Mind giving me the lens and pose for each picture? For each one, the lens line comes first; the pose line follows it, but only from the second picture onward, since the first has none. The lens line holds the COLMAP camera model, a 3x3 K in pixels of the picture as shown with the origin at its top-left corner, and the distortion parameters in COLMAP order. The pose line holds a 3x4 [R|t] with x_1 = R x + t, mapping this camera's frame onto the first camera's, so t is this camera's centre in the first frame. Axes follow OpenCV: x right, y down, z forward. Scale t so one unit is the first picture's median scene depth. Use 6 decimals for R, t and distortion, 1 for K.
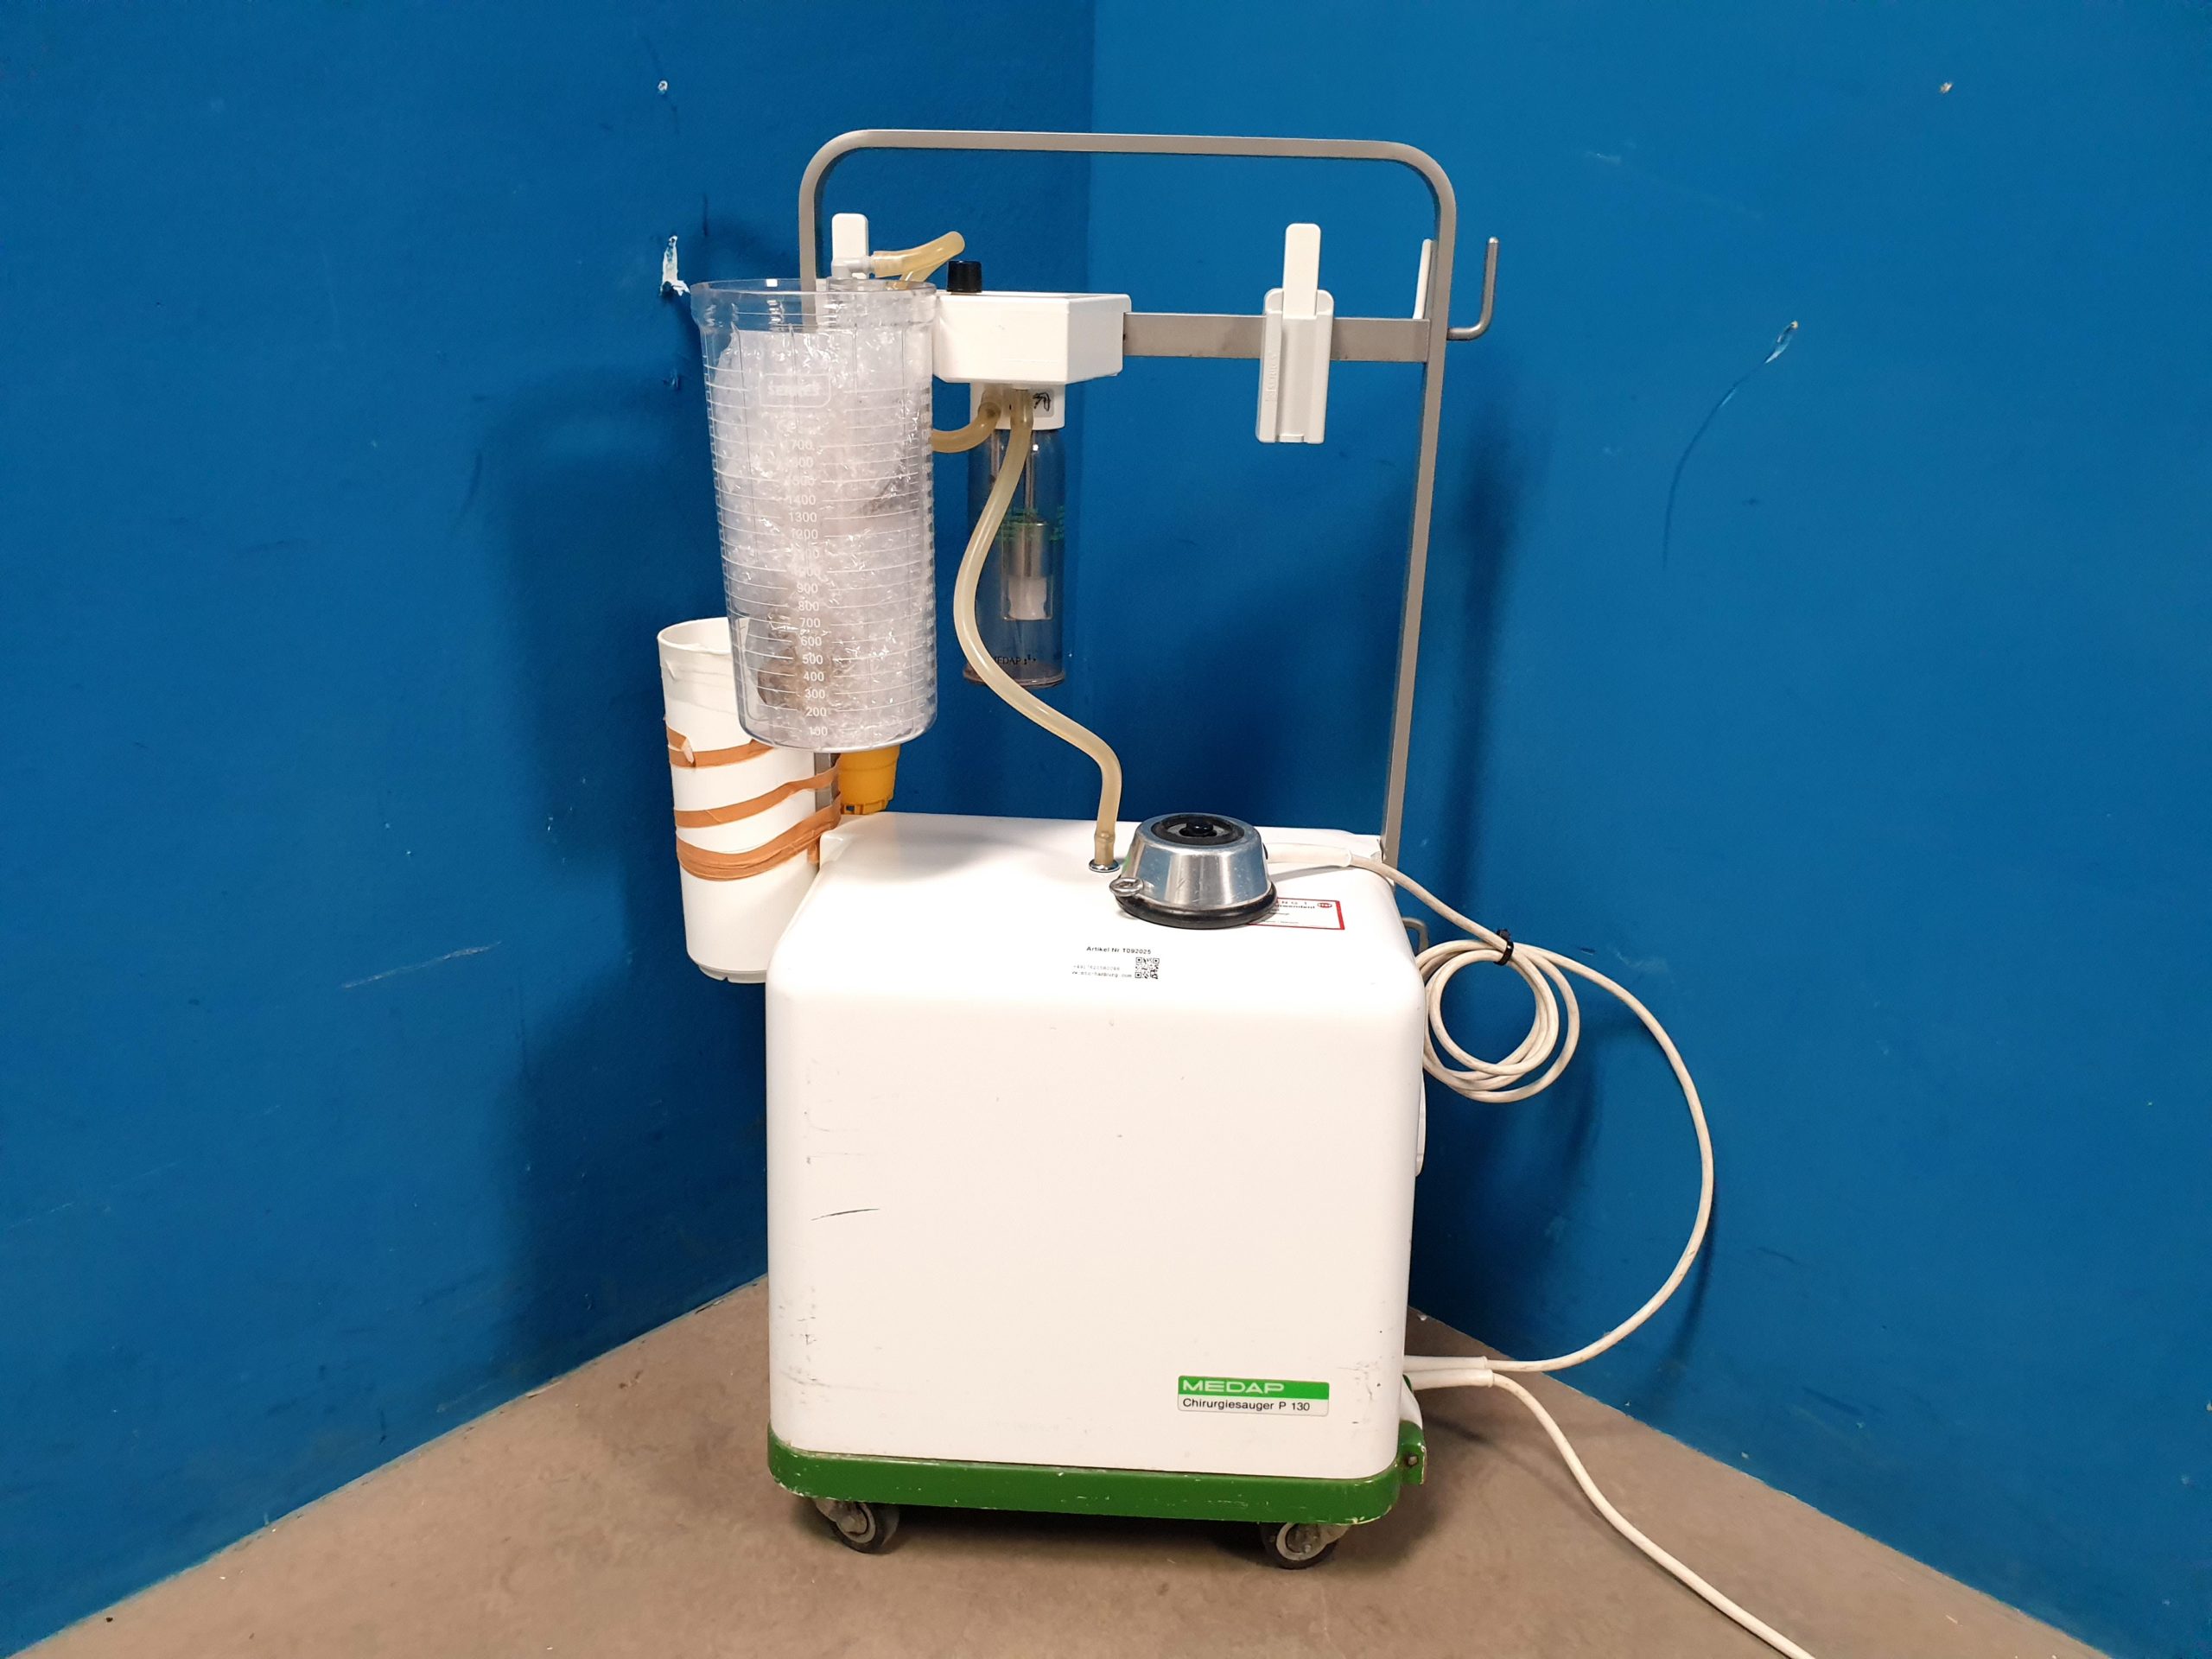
lens RADIAL K [[1700.0, 0, 1065.1], [0, 1700.0, 849.4], [0, 0, 1]] dist [-0.012555, 0.065303]
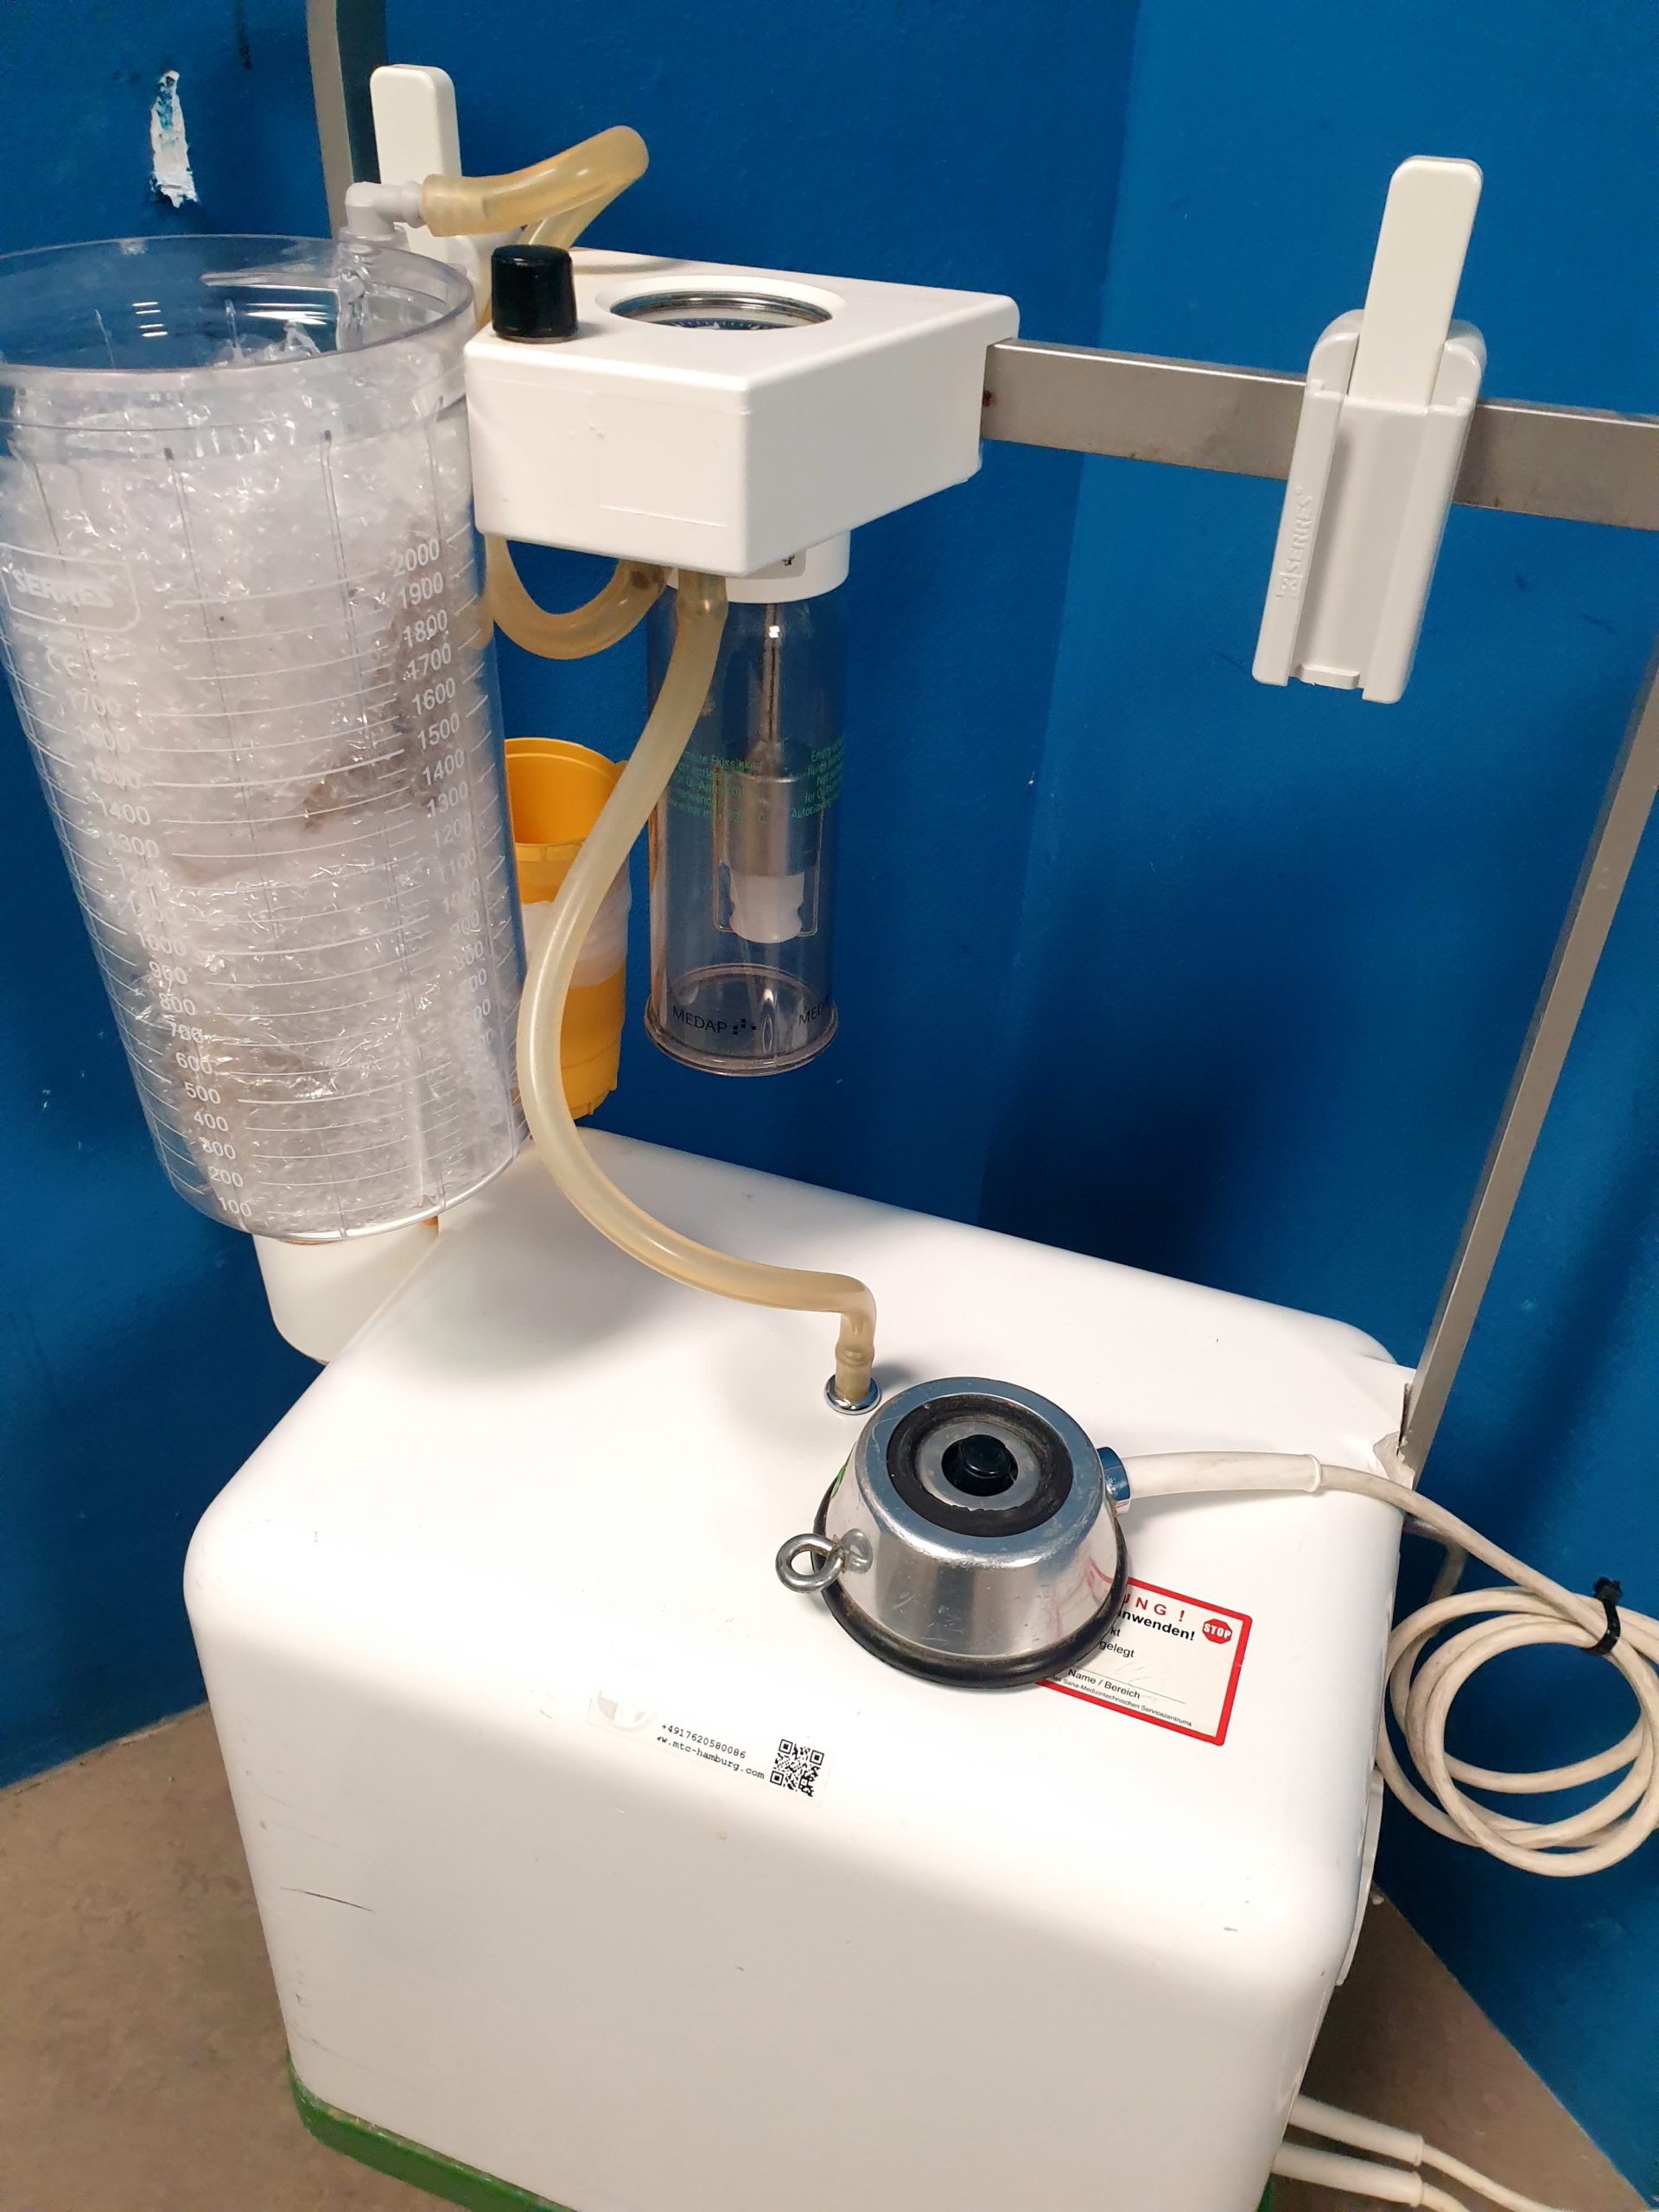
lens RADIAL K [[1700.0, 0, 829.3], [0, 1700.0, 1072.6], [0, 0, 1]] dist [-0.012555, 0.065303]
pose [[0.959723, 0.174629, -0.220083, 0.123571], [-0.108758, 0.953208, 0.282074, -0.254605], [0.259043, -0.246778, 0.933808, 0.529788]]
